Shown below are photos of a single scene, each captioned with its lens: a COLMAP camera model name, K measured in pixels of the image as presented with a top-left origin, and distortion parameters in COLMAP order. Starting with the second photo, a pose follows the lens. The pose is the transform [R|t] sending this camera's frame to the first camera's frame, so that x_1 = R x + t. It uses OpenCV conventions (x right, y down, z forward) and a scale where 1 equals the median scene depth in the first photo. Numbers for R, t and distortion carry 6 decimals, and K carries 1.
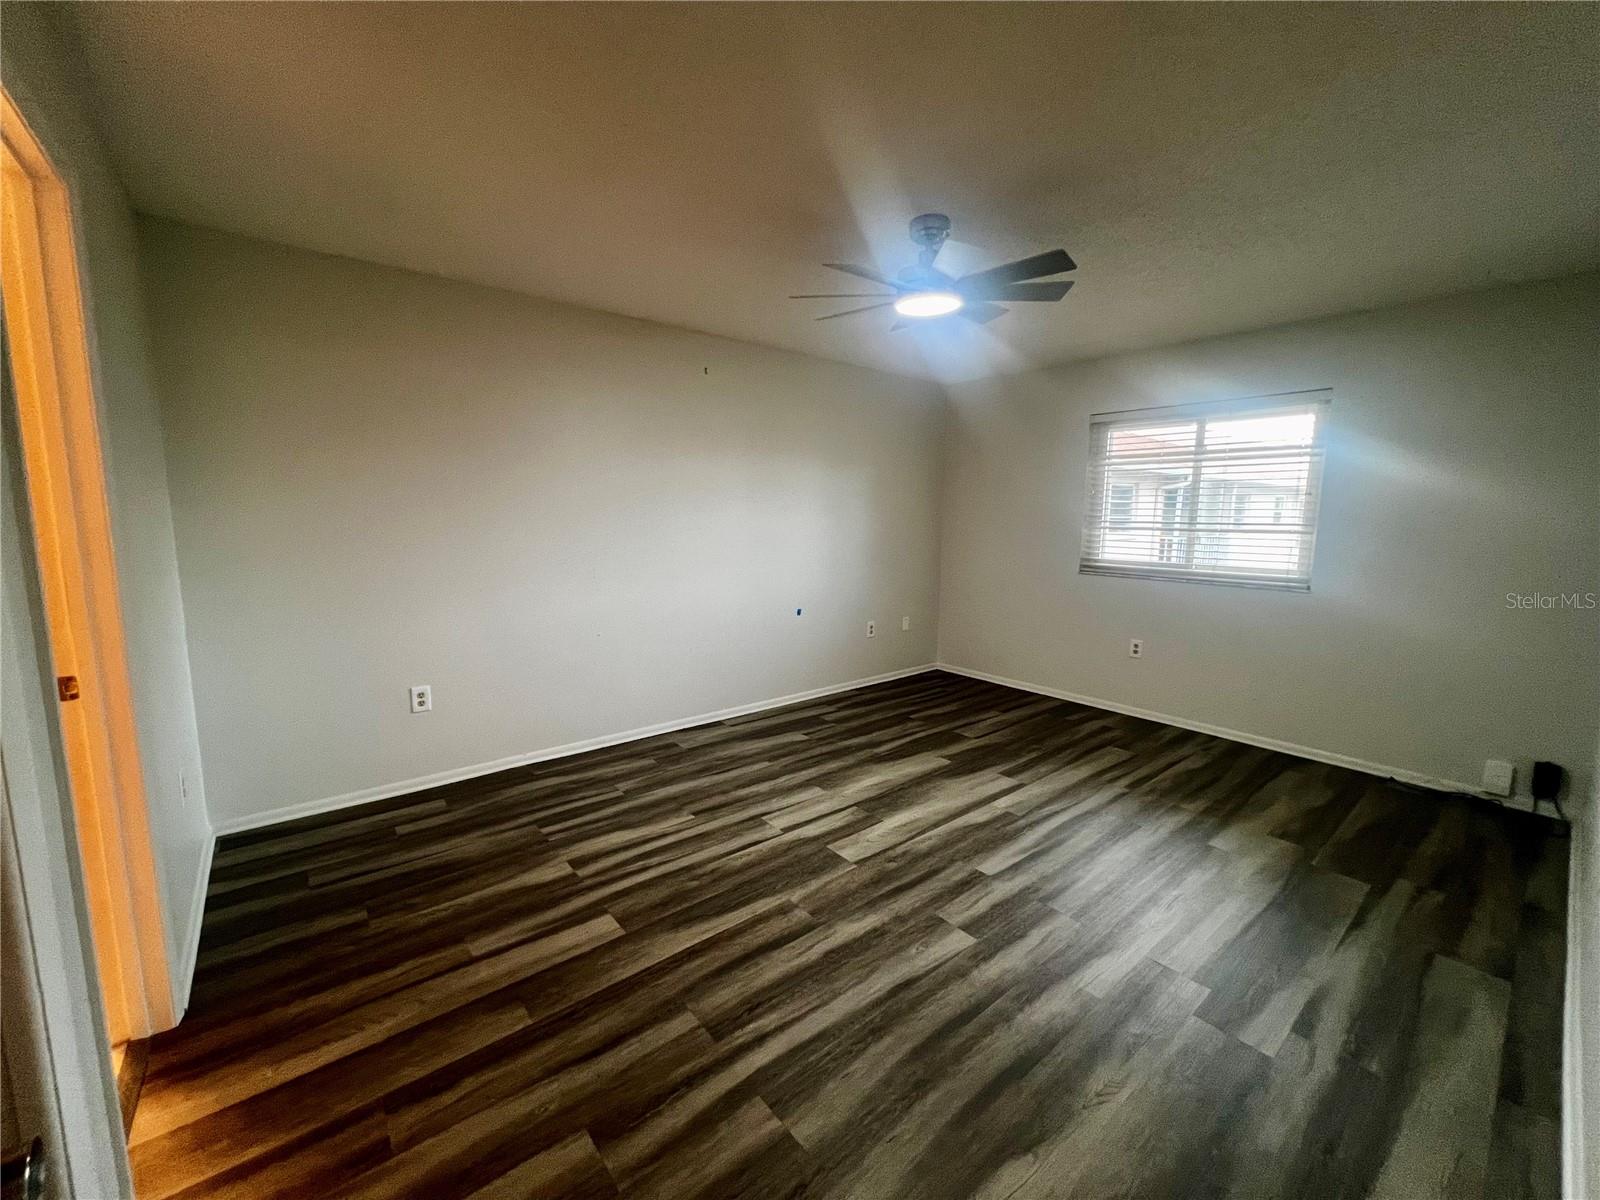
lens RADIAL K [[638.3, 0, 793.3], [0, 638.3, 594.8], [0, 0, 1]] dist [-0.001303, -0.000069]
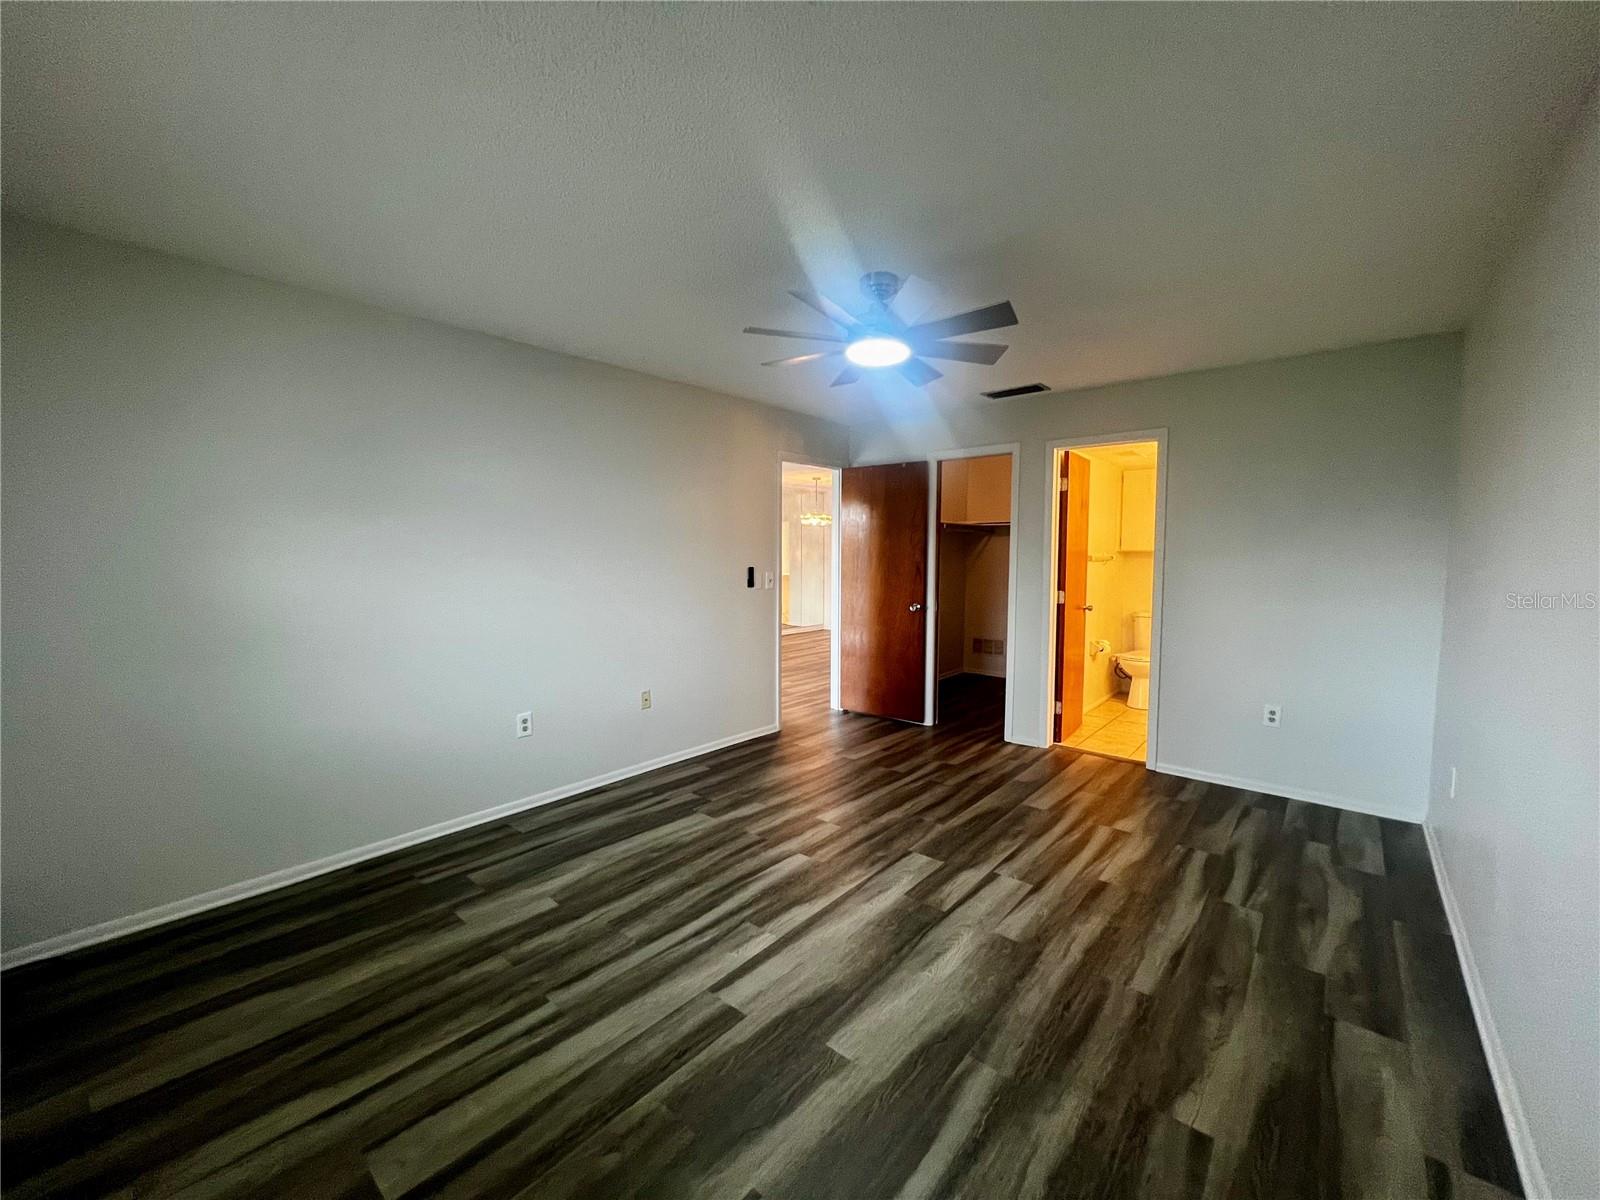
lens RADIAL K [[638.3, 0, 793.3], [0, 638.3, 594.8], [0, 0, 1]] dist [-0.001303, -0.000069]
pose [[-0.984424, 0.000225, -0.175808, 0.455461], [-0.034429, 0.980389, 0.194041, -0.227751], [0.172404, 0.197071, -0.965111, 1.771362]]
